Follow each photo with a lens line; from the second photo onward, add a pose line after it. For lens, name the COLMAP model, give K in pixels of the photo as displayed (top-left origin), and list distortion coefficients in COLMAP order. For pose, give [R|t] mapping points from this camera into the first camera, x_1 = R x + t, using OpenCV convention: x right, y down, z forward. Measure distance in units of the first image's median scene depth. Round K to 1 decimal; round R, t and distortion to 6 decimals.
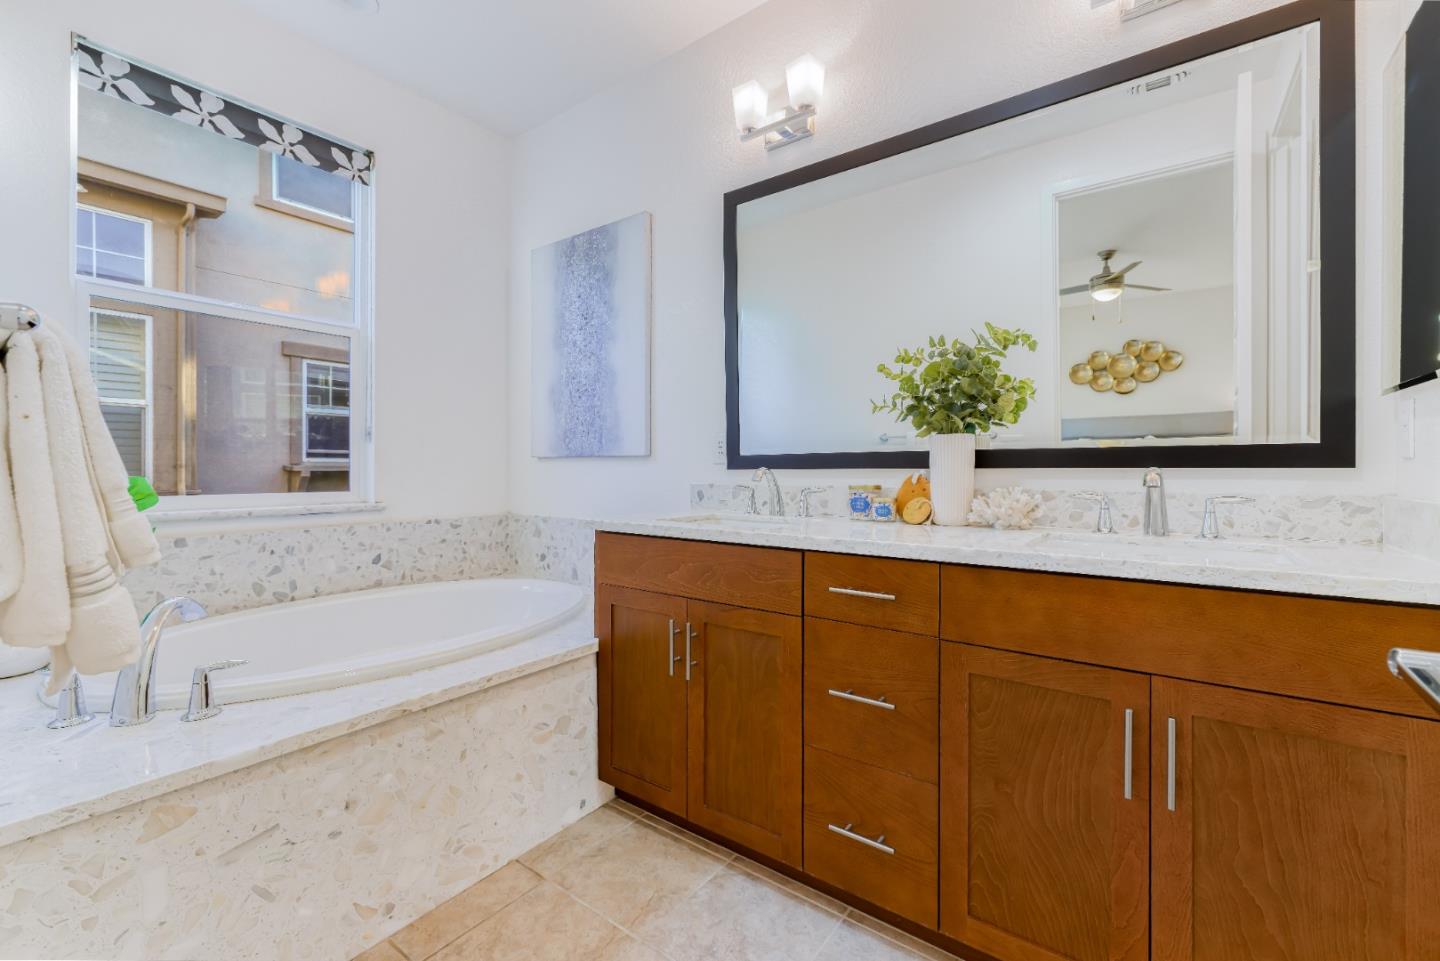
lens RADIAL K [[616.7, 0, 724.0], [0, 616.7, 472.6], [0, 0, 1]] dist [0.002360, 0.000299]
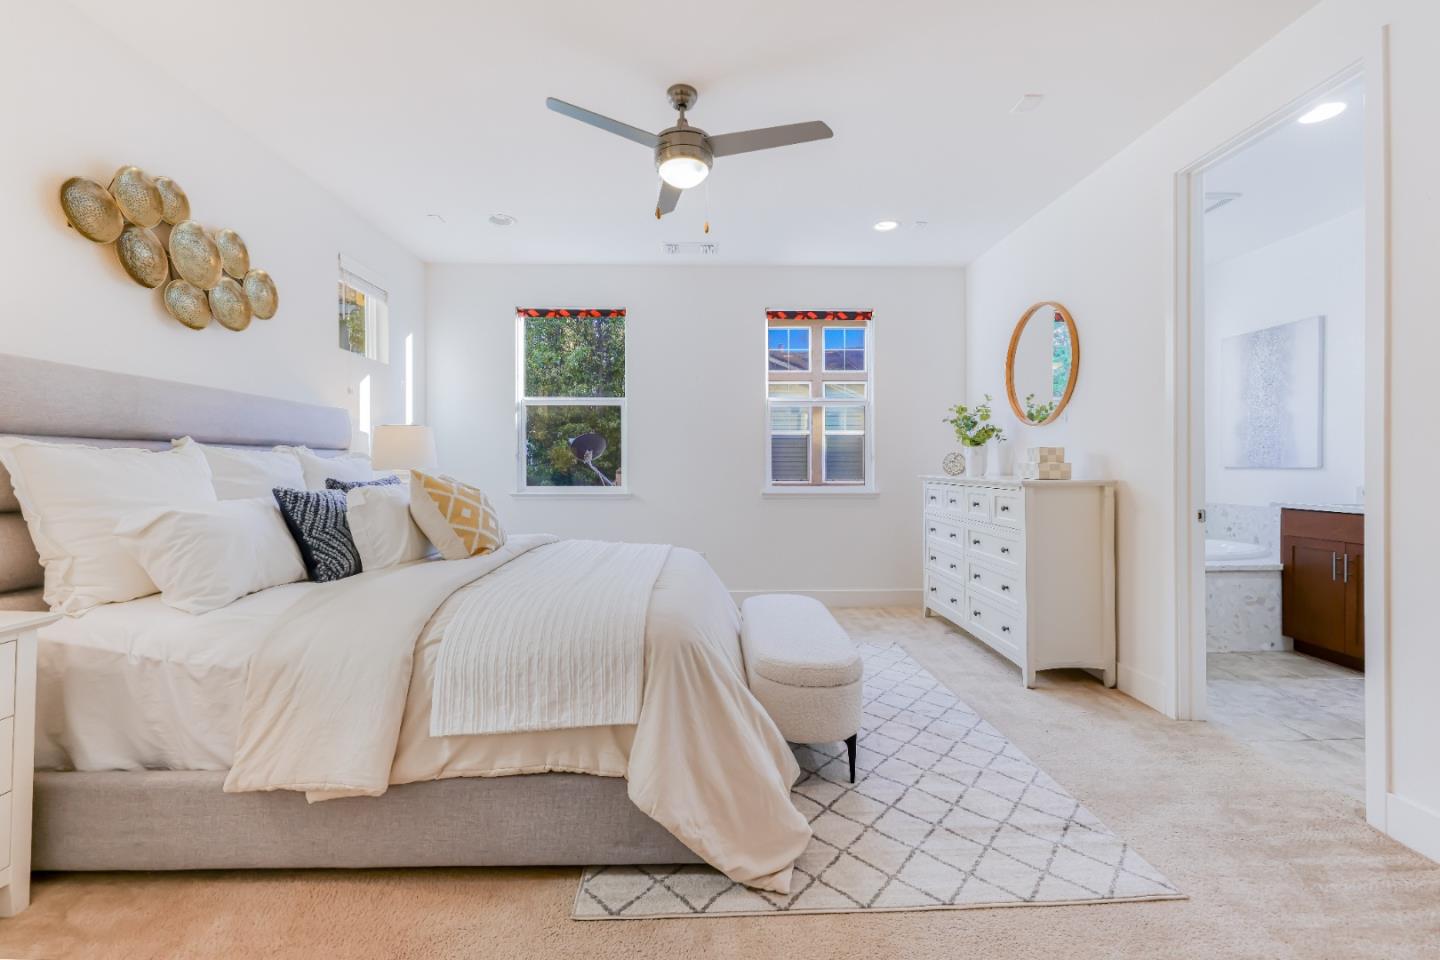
lens RADIAL K [[616.7, 0, 724.0], [0, 616.7, 472.1], [0, 0, 1]] dist [0.002360, 0.000299]
pose [[0.626034, 0.005095, -0.779779, 0.209938], [-0.003413, 0.999987, 0.003794, -0.021403], [0.779788, 0.000286, 0.626043, -1.586674]]
